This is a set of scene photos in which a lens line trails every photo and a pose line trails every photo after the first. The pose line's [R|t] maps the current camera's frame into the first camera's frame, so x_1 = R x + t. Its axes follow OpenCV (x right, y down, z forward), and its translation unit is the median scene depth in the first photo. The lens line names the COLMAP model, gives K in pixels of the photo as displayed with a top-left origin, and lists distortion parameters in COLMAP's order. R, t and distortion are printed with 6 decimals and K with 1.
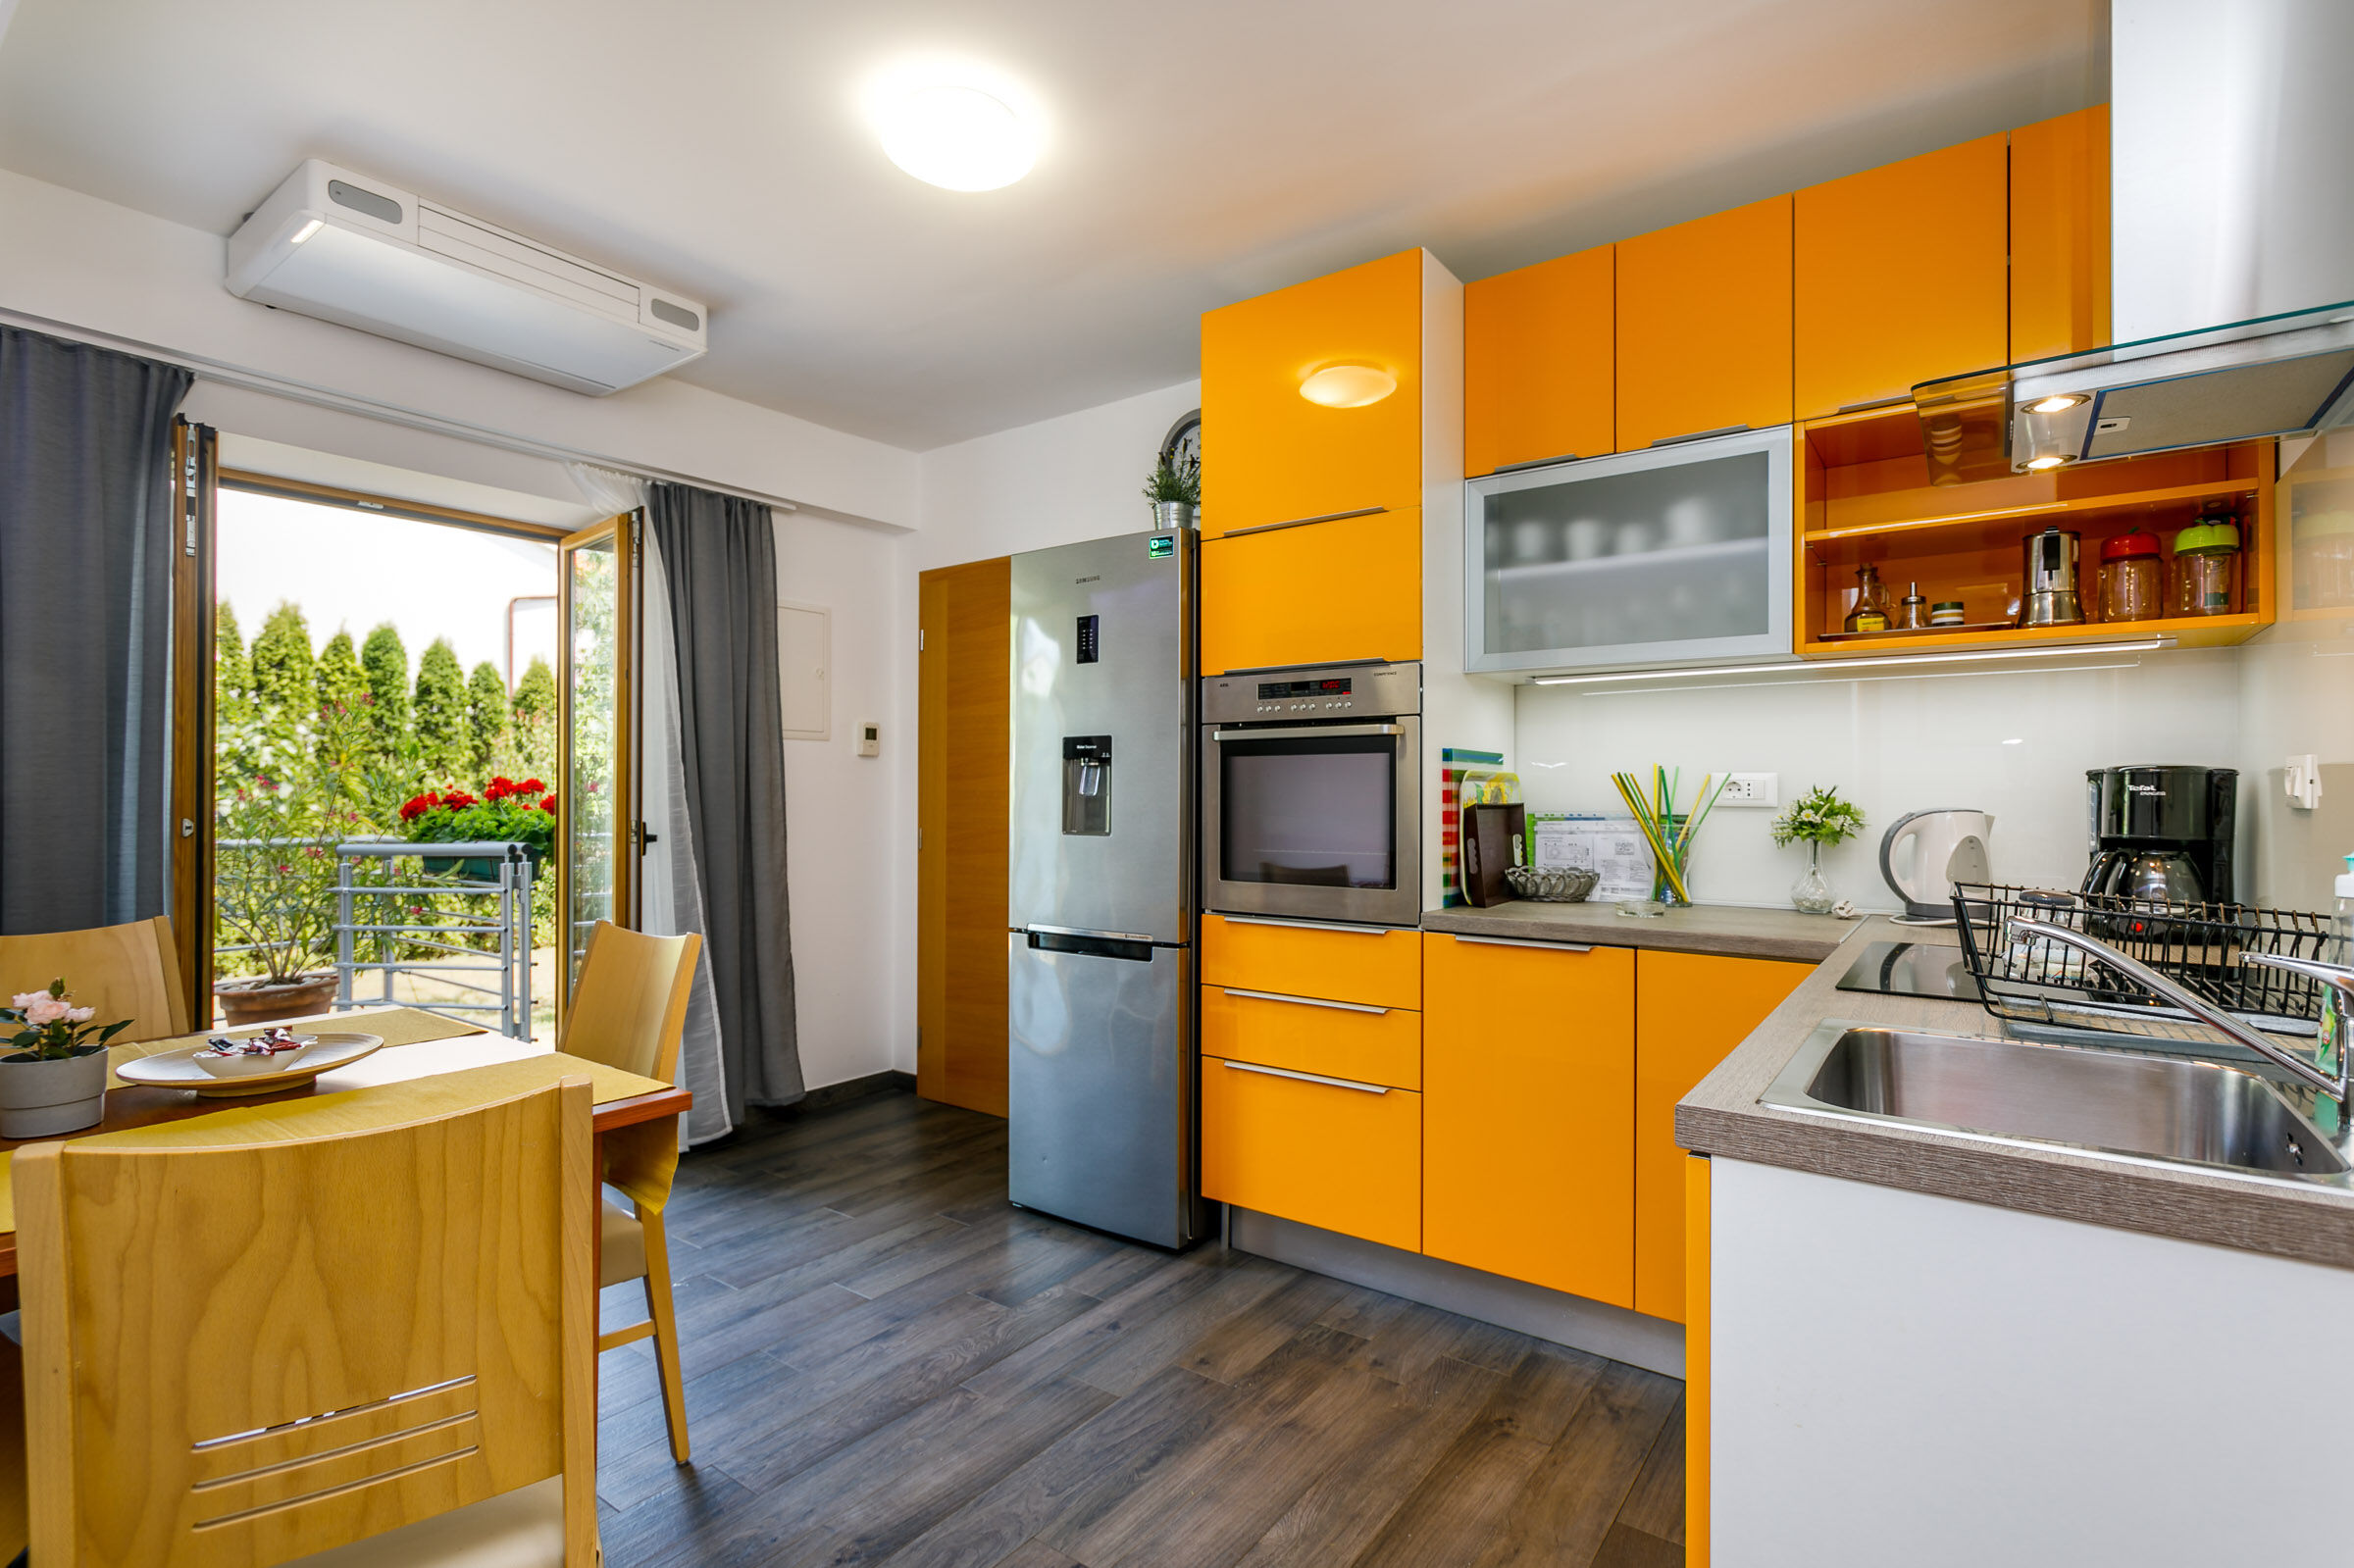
lens RADIAL K [[1124.5, 0, 1175.0], [0, 1124.5, 784.2], [0, 0, 1]] dist [0.004414, -0.001198]
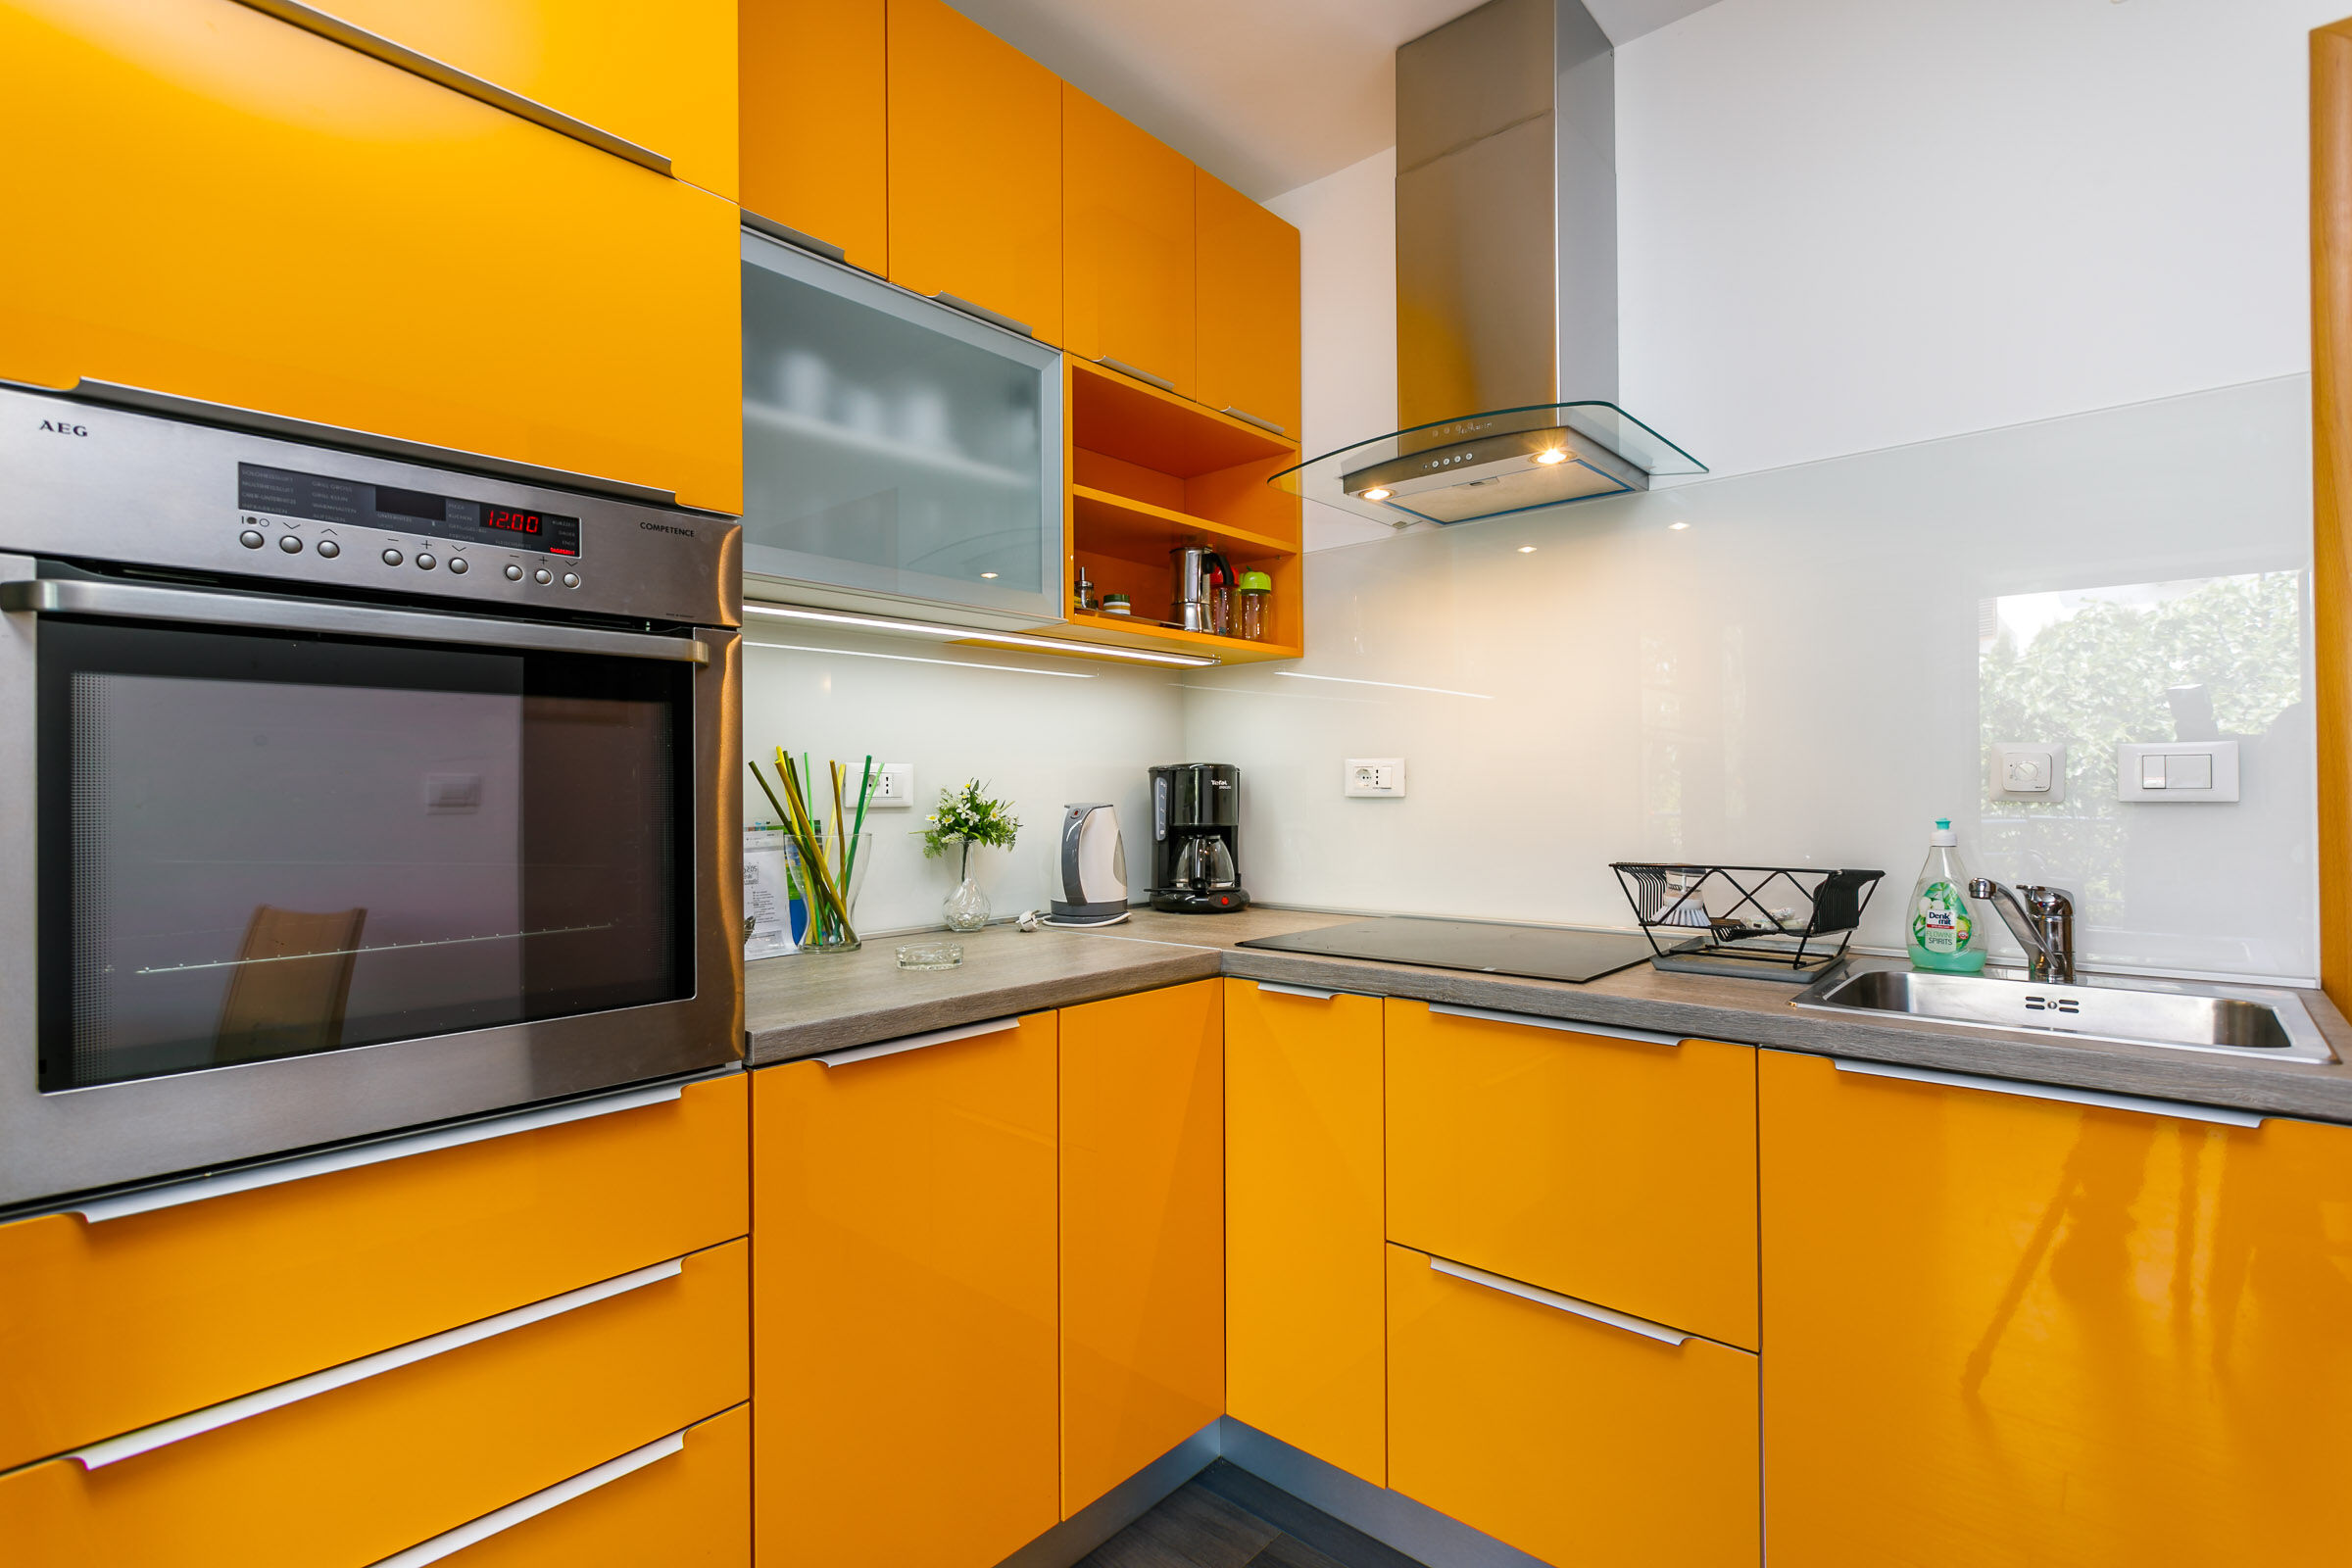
lens RADIAL K [[1123.7, 0, 1176.0], [0, 1123.7, 785.2], [0, 0, 1]] dist [0.004414, -0.001198]
pose [[0.085332, 0.005833, 0.996336, -0.277814], [0.005512, 0.999965, -0.006326, 0.011806], [-0.996337, 0.006032, 0.085297, 0.832107]]
